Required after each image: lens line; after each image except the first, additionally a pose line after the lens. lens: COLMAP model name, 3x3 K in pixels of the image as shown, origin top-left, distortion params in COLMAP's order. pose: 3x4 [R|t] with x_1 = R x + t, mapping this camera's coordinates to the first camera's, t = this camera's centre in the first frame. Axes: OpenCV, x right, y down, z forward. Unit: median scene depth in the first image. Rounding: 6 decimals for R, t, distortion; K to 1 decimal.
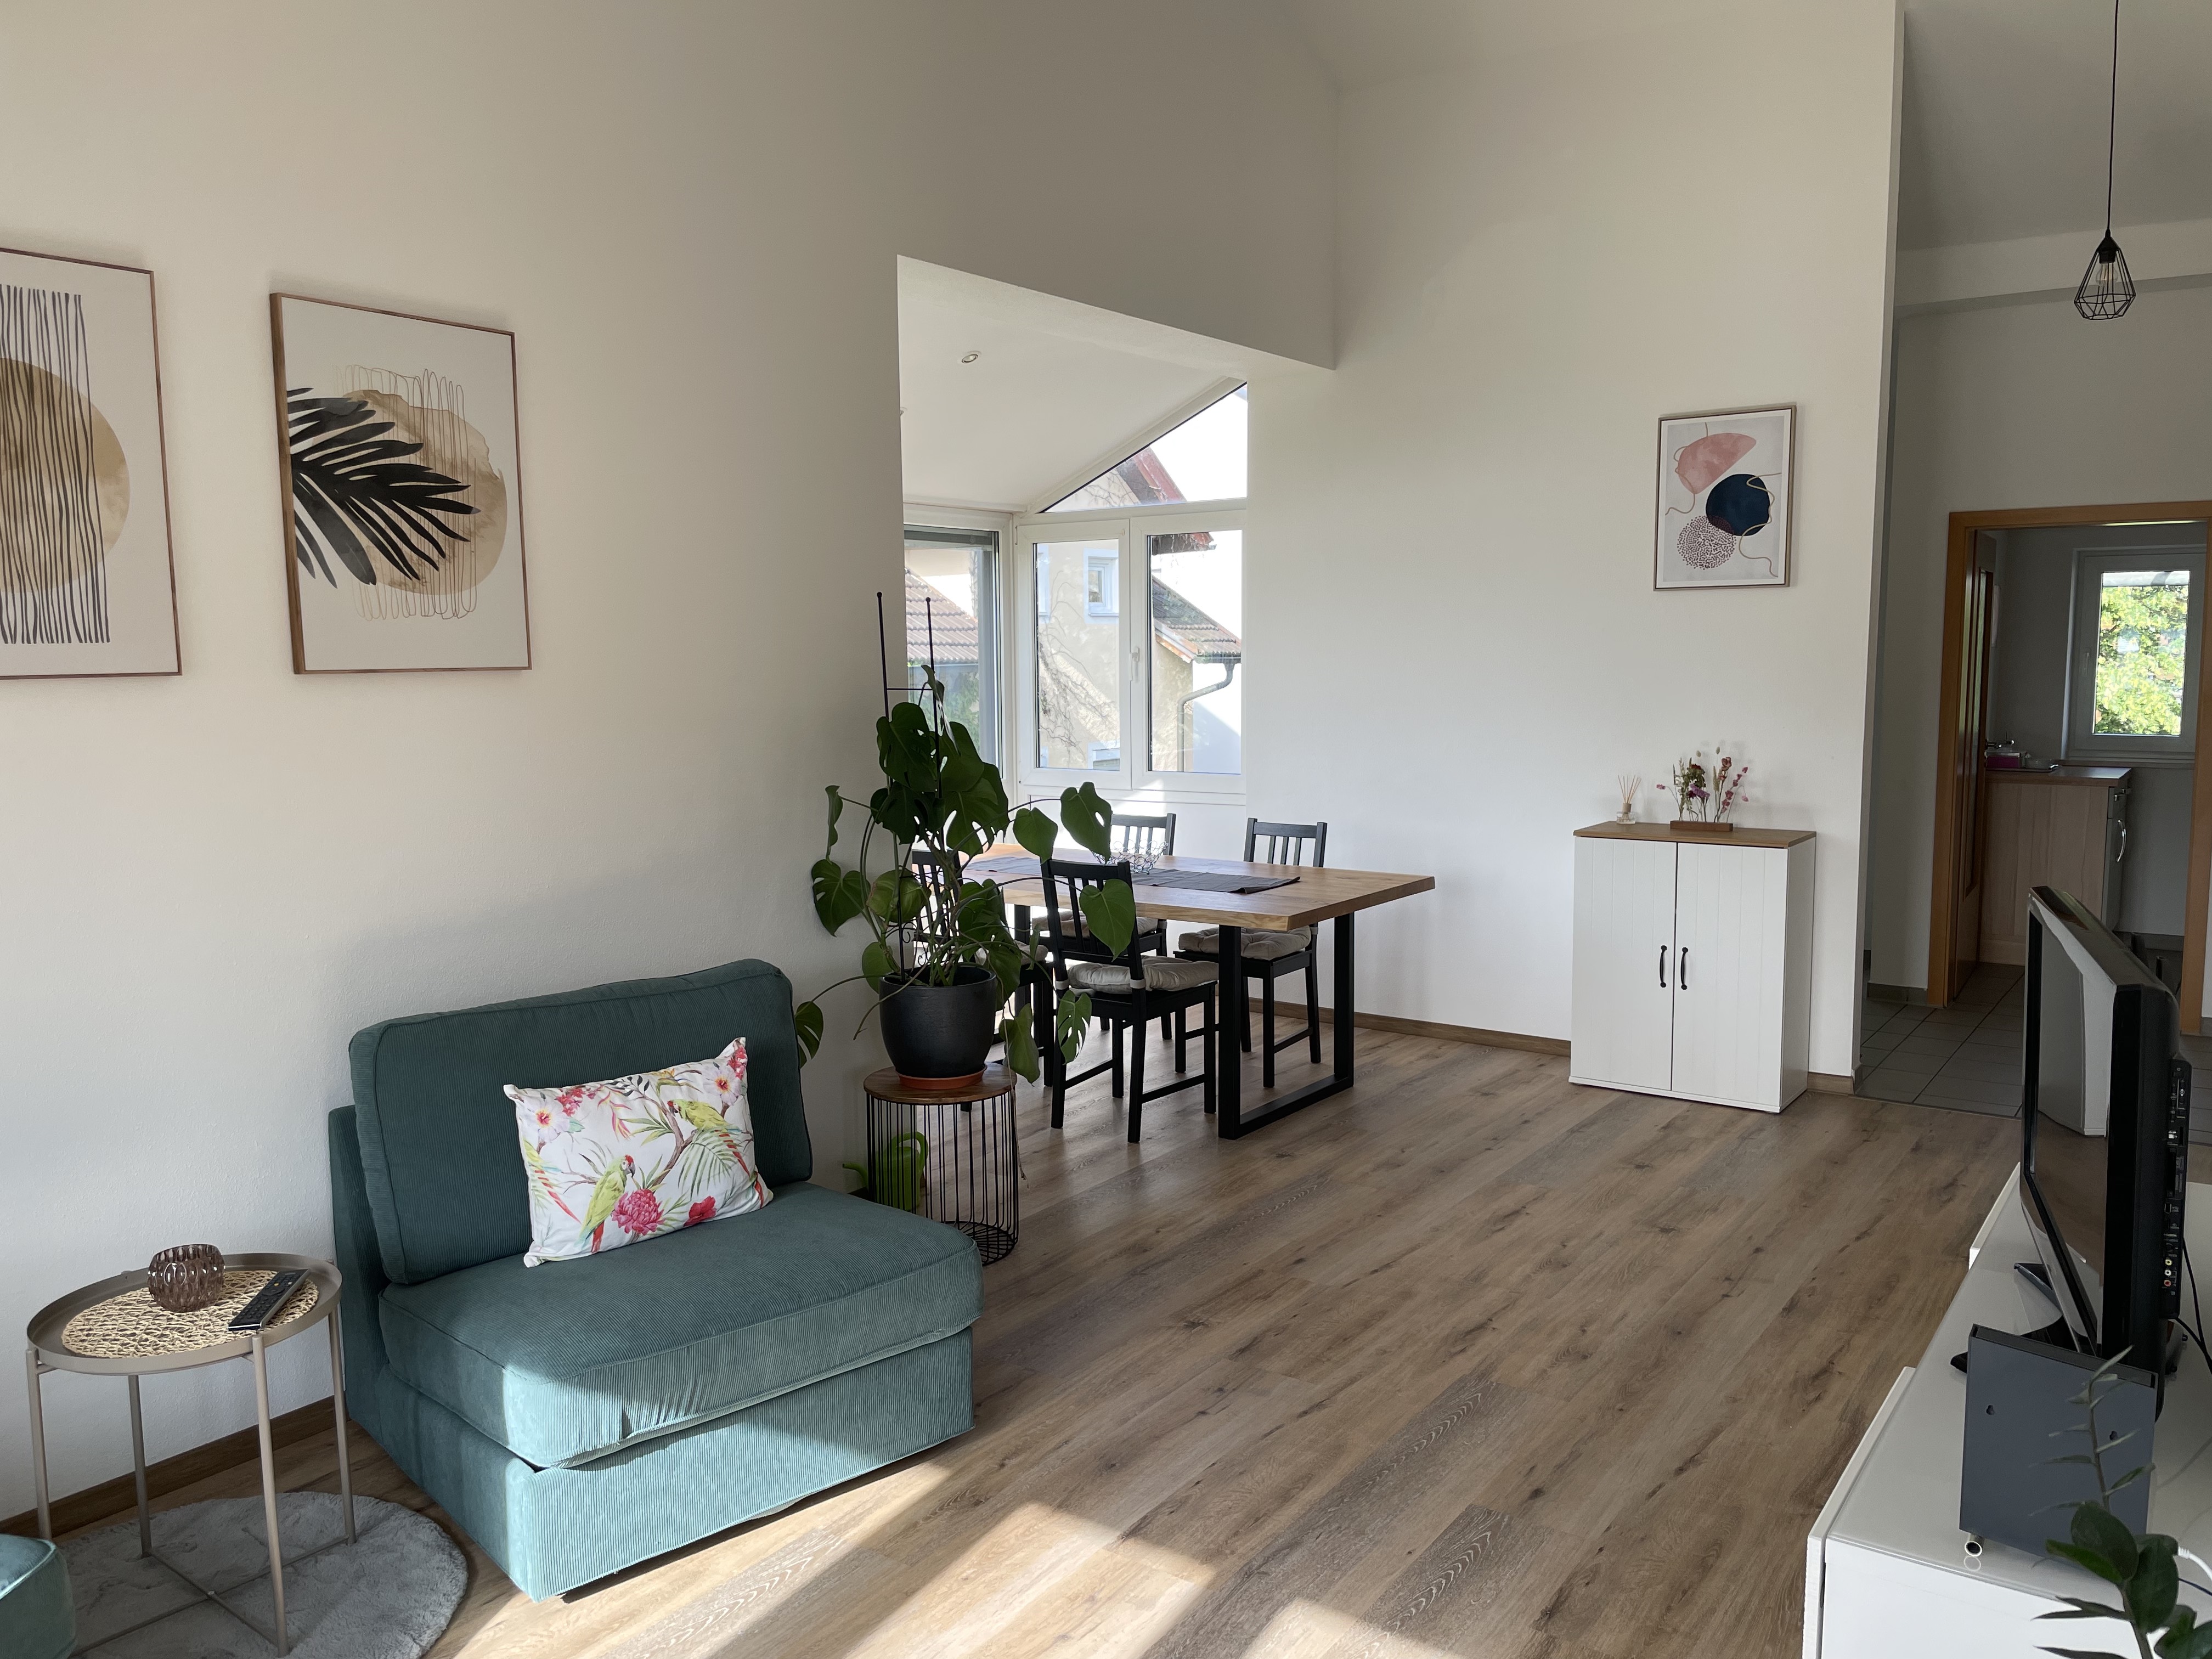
lens RADIAL K [[1640.4, 0, 1103.8], [0, 1640.4, 849.1], [0, 0, 1]] dist [0.038136, -0.137374]
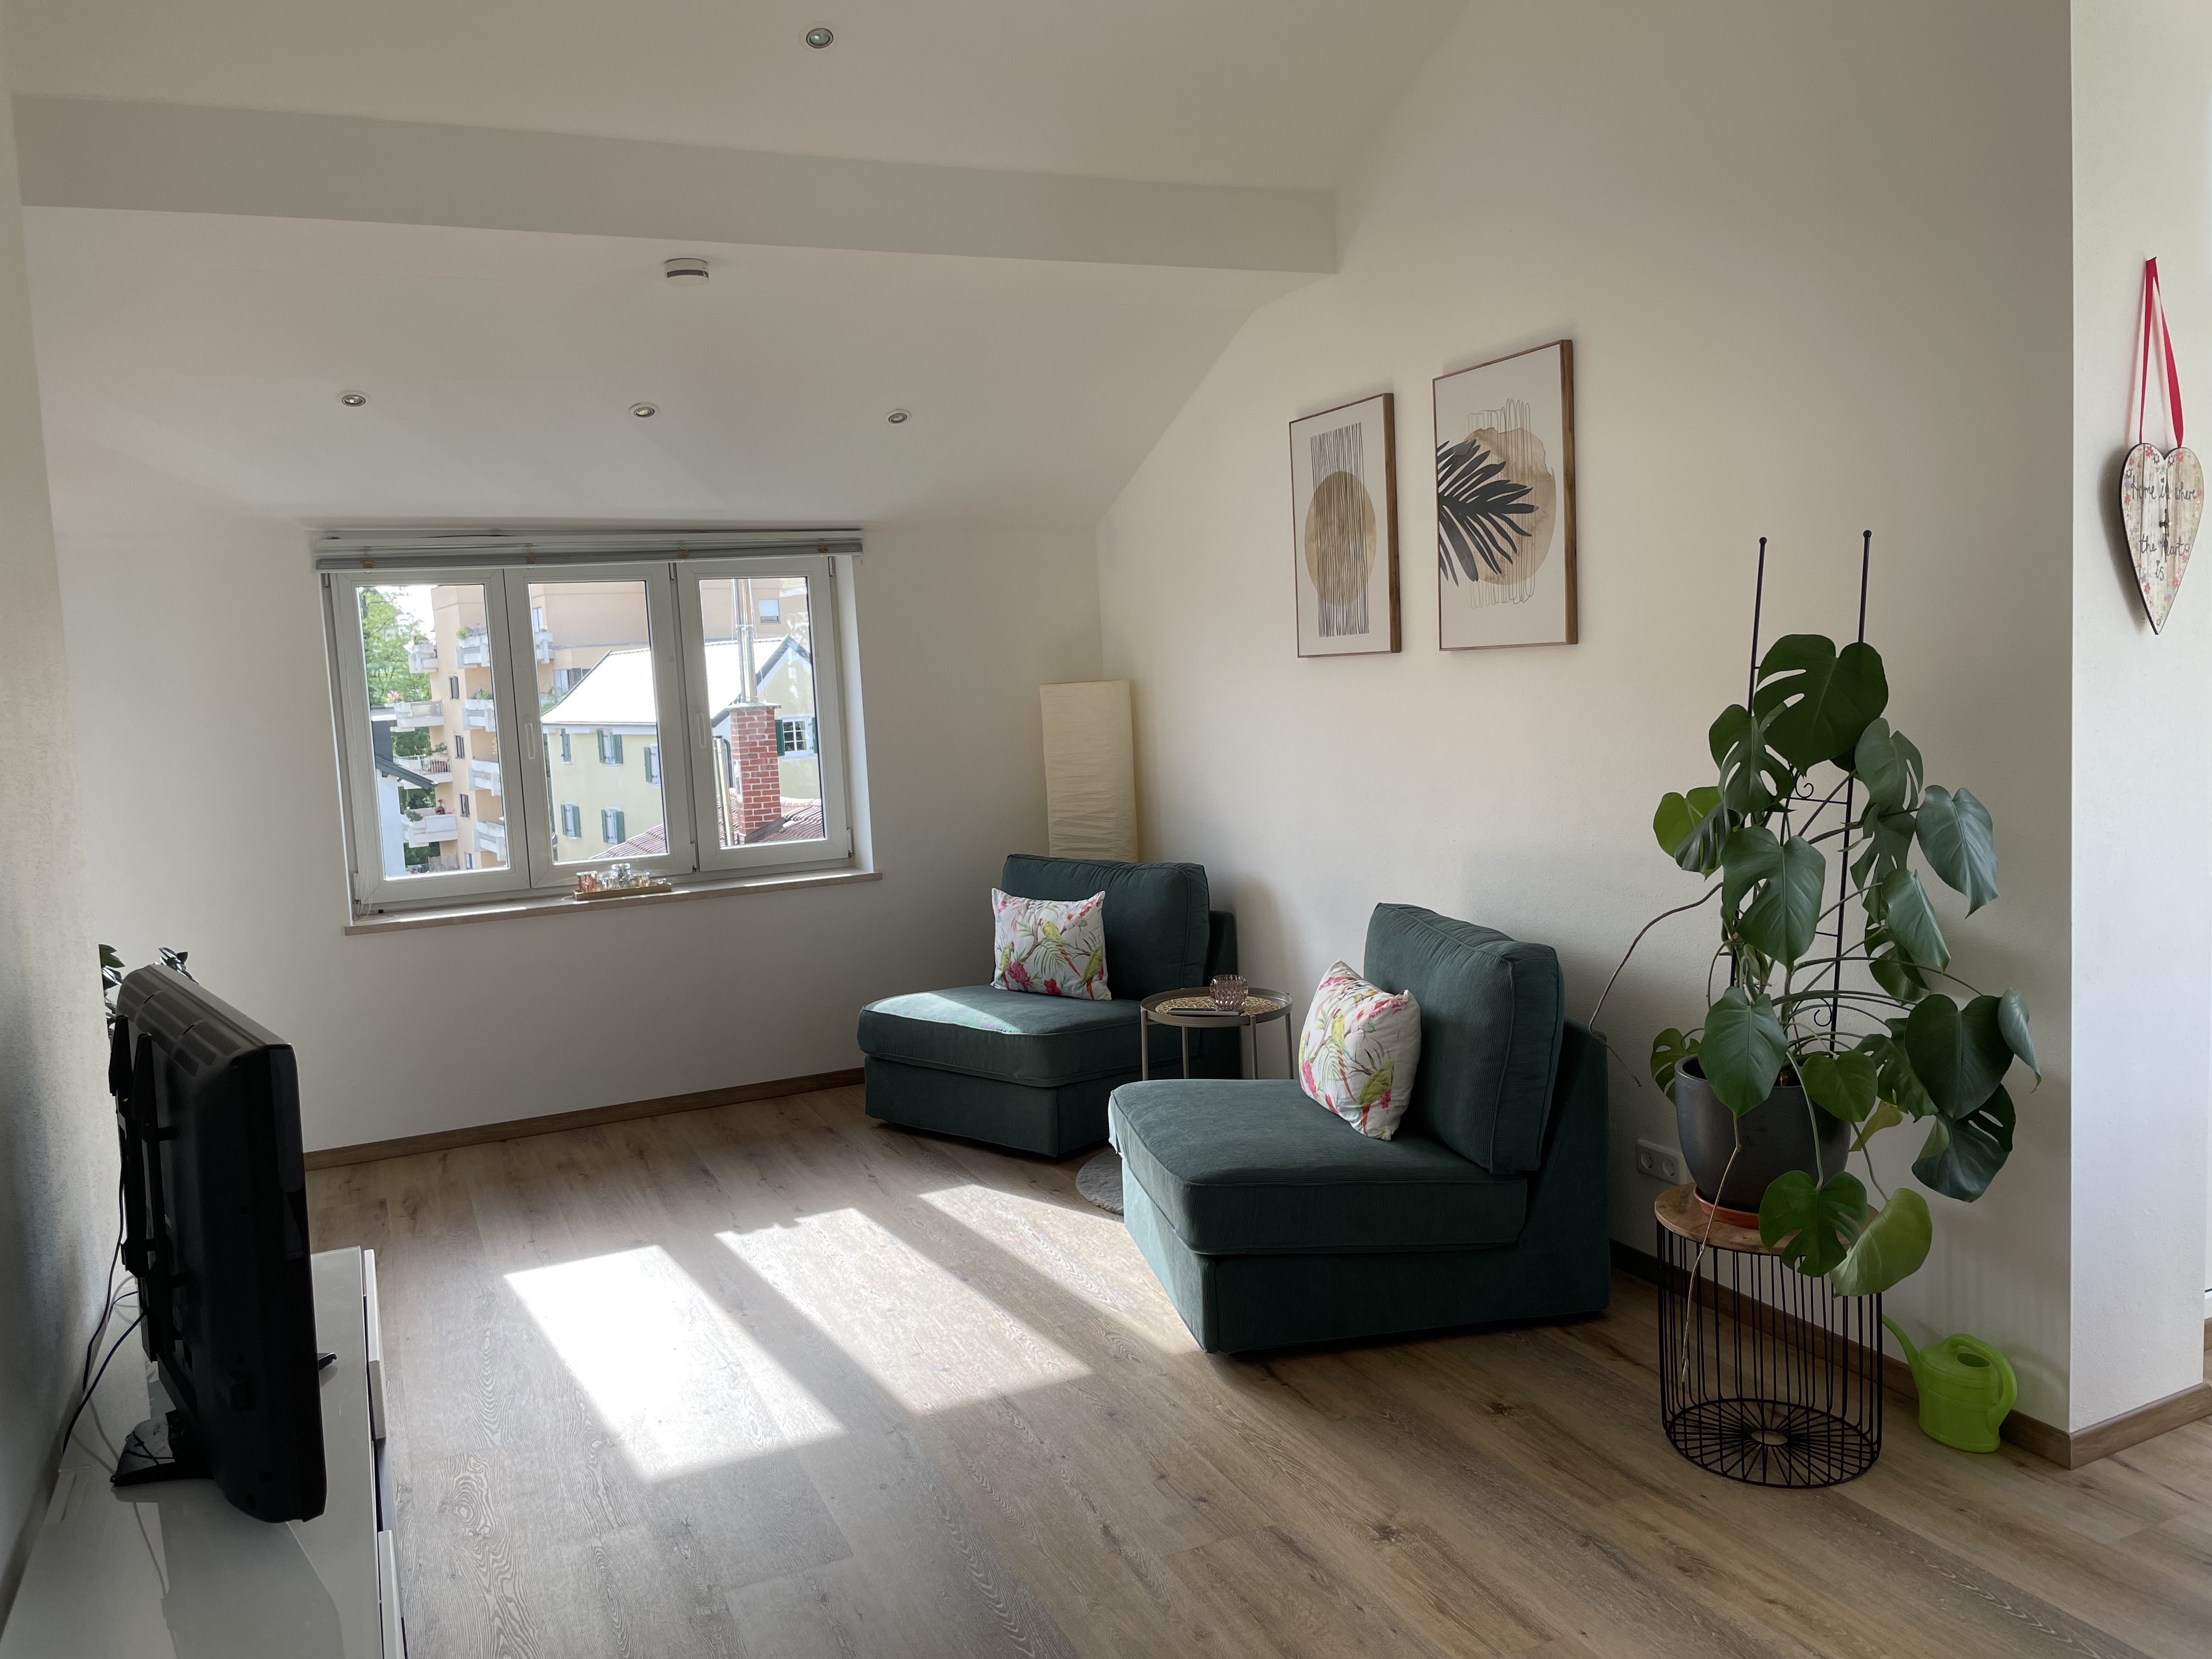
lens RADIAL K [[1640.4, 0, 1103.8], [0, 1640.4, 849.1], [0, 0, 1]] dist [0.038136, -0.137374]
pose [[-0.503200, 0.096533, -0.858761, 0.714018], [-0.081993, 0.983925, 0.158647, -0.114388], [0.860271, 0.150243, -0.487196, 1.200017]]
